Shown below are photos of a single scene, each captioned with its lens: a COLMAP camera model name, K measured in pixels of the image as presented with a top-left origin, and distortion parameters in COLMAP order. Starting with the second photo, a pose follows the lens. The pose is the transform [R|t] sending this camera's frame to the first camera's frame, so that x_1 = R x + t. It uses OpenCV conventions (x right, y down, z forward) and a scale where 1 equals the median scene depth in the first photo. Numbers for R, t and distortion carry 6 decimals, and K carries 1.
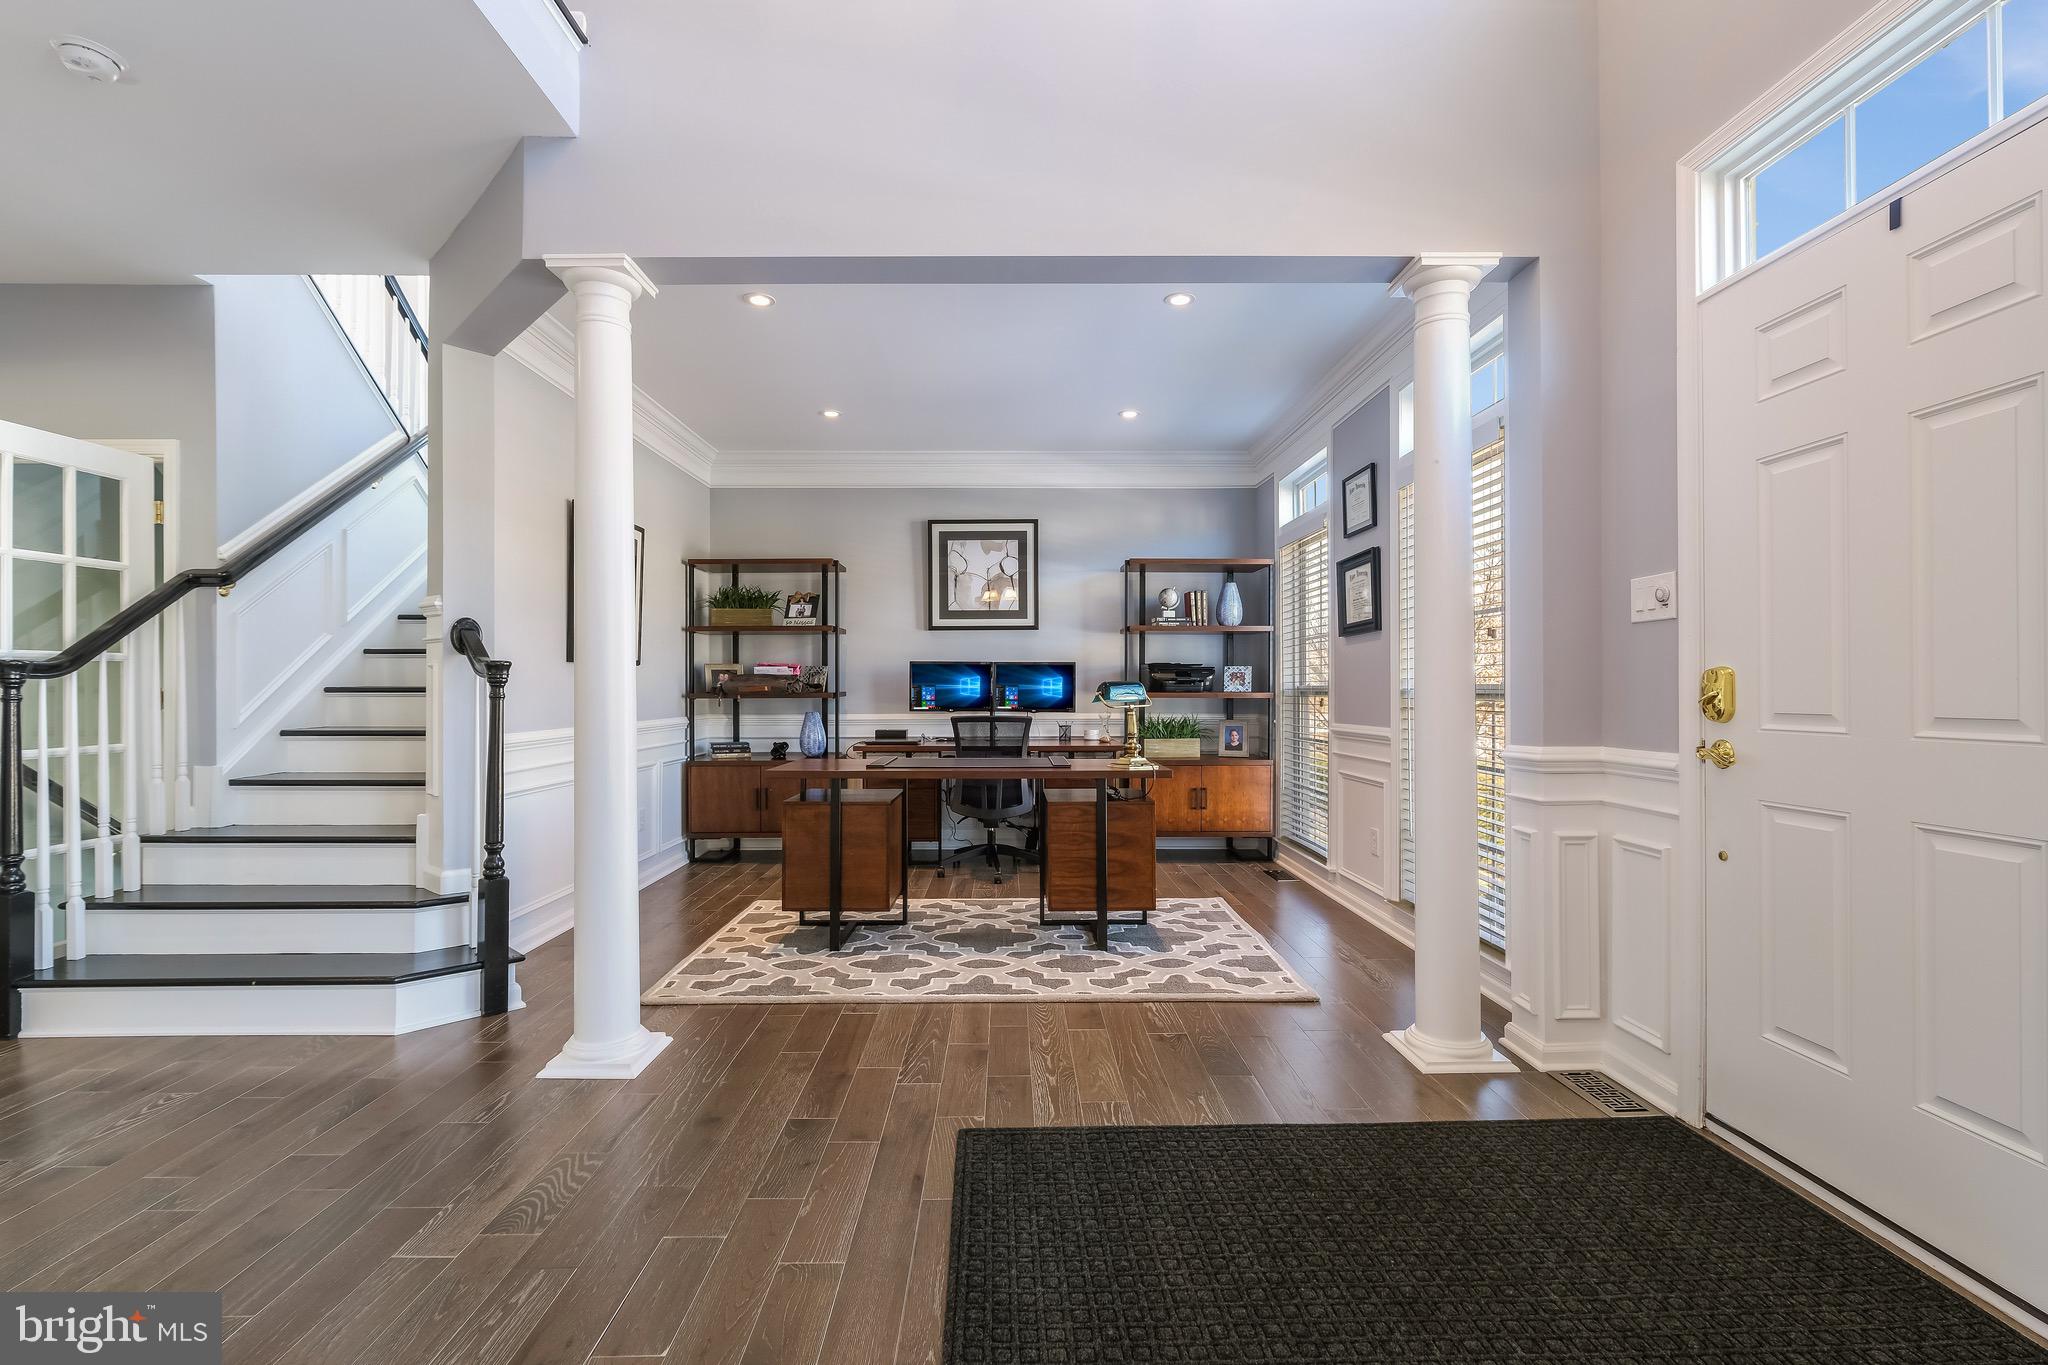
lens RADIAL K [[923.2, 0, 1007.8], [0, 923.2, 679.7], [0, 0, 1]] dist [0.000092, -0.000113]
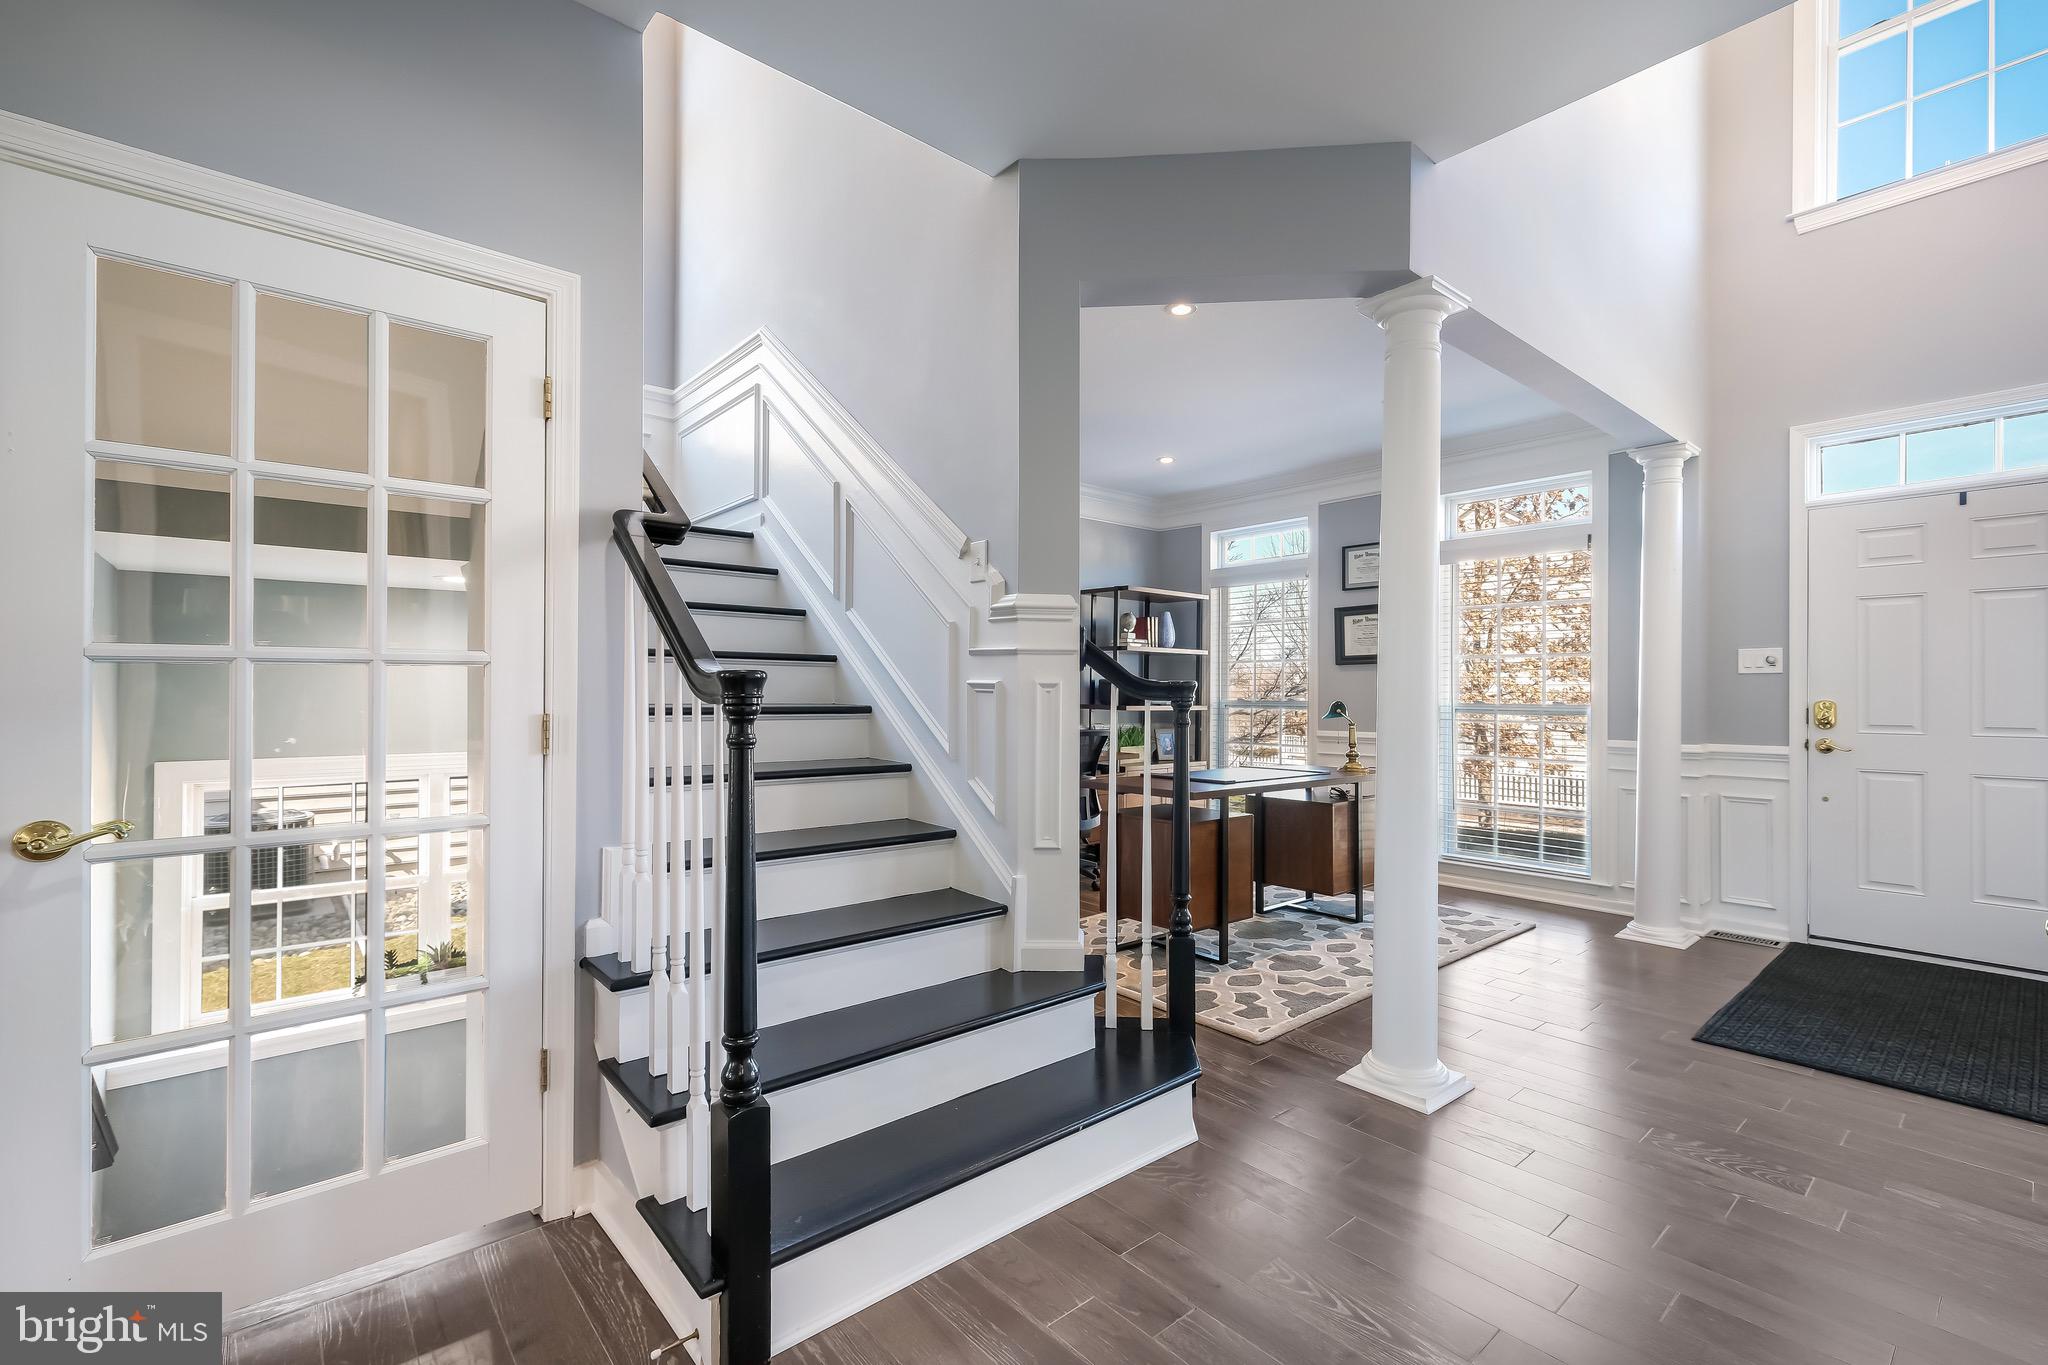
lens RADIAL K [[906.1, 0, 1024.0], [0, 906.1, 682.5], [0, 0, 1]] dist [0.000847, 0.000255]
pose [[0.770825, 0.007727, 0.637000, -0.810604], [-0.009781, 0.999952, -0.000295, -0.016455], [-0.636972, -0.006003, 0.770864, 0.287304]]
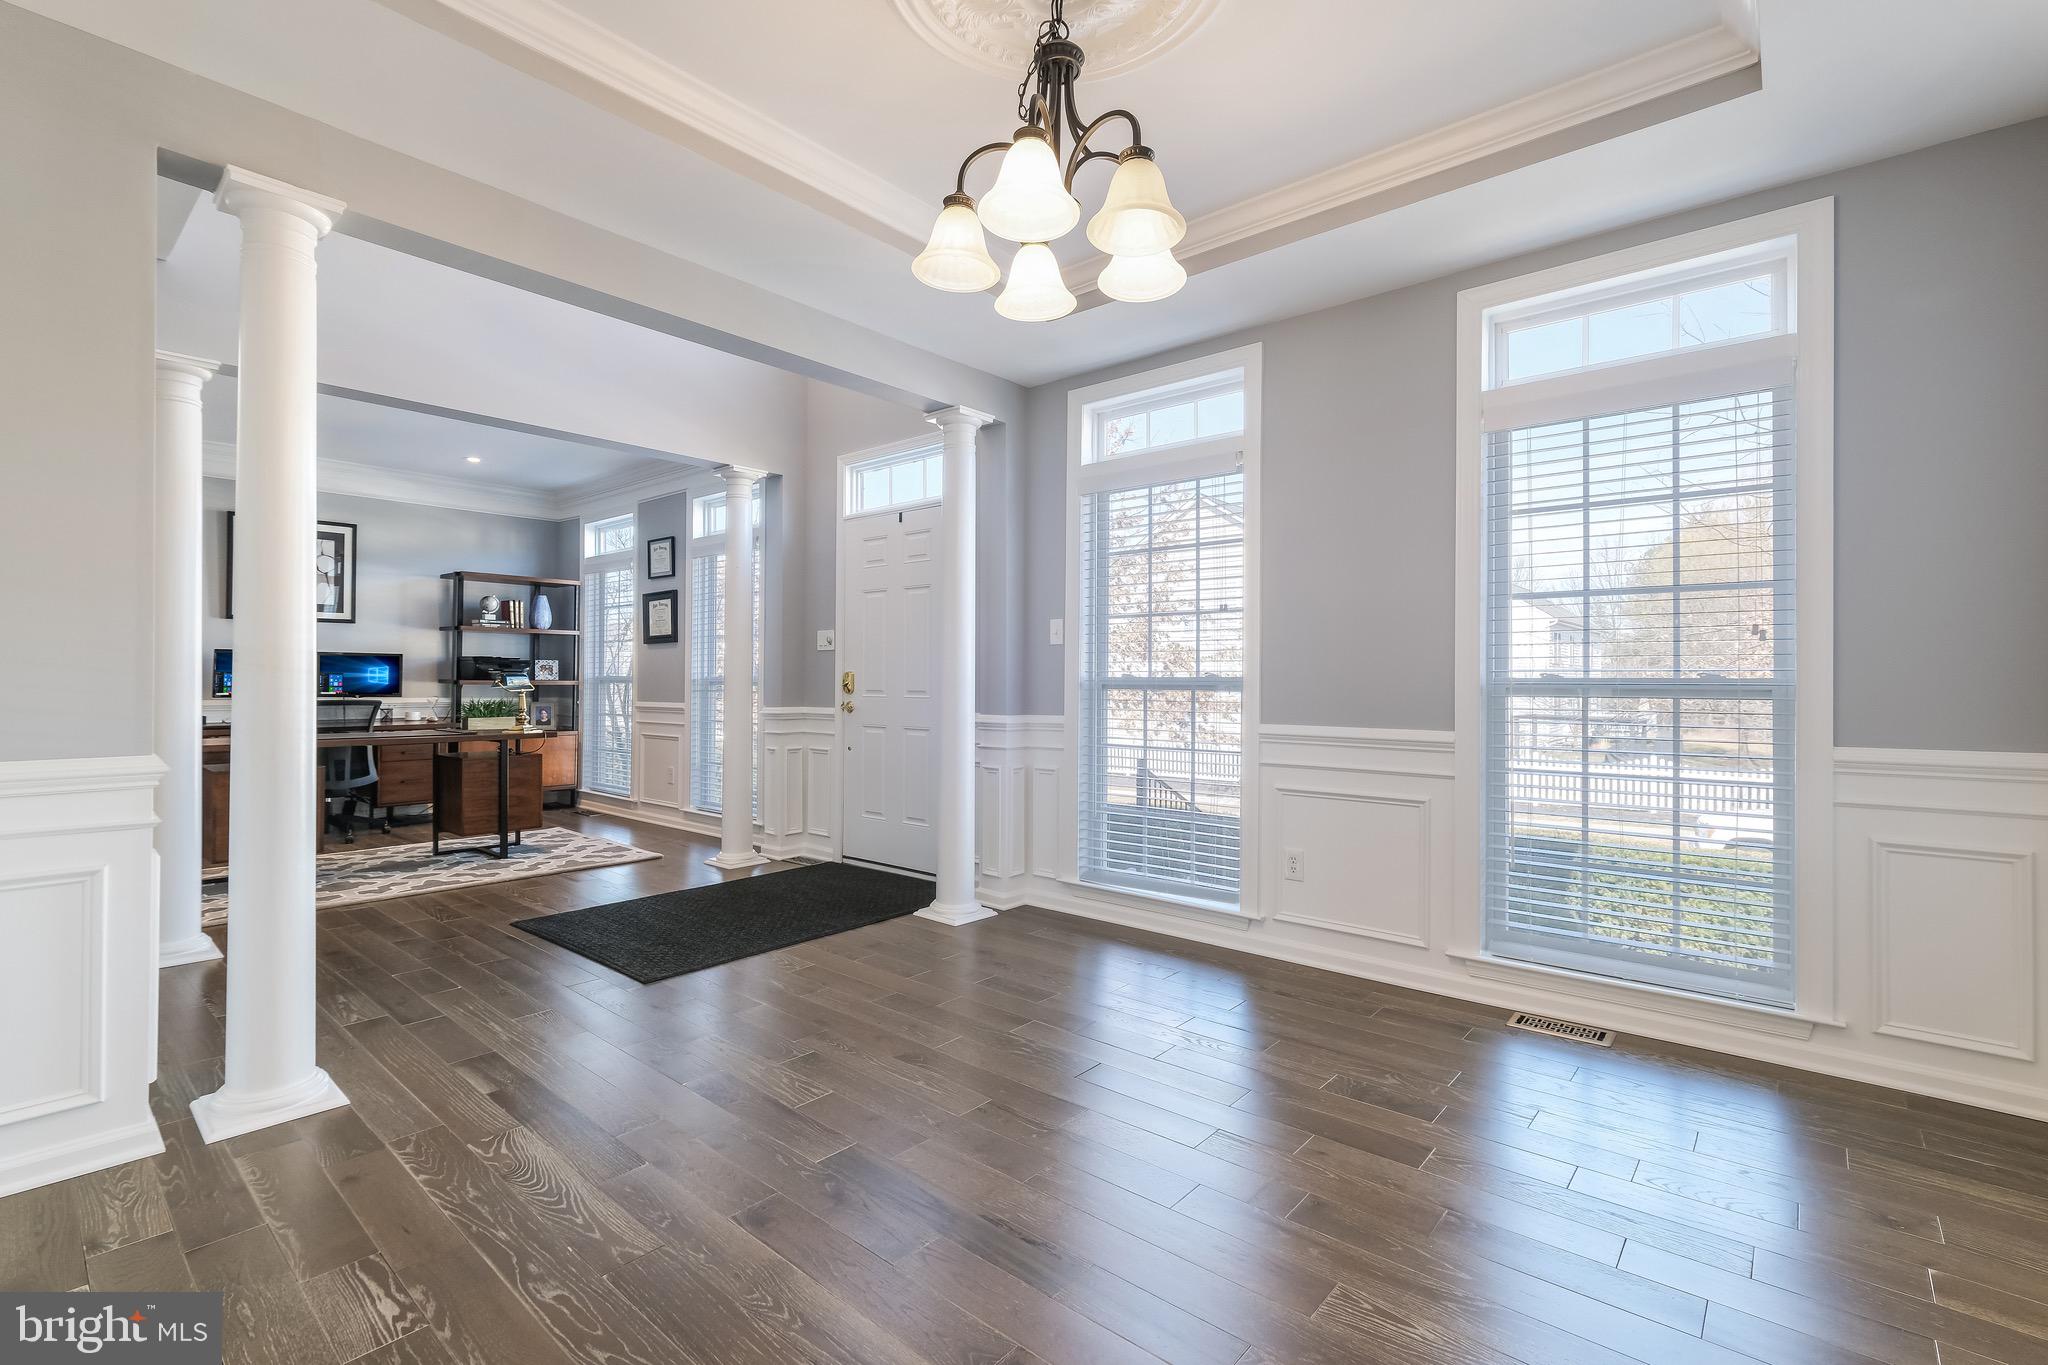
lens RADIAL K [[923.2, 0, 1007.8], [0, 923.2, 679.7], [0, 0, 1]] dist [0.000092, -0.000113]
pose [[0.669380, 0.004400, 0.742907, -0.362929], [-0.014434, 0.999871, 0.007083, -0.007370], [-0.742780, -0.015464, 0.669357, -0.450497]]
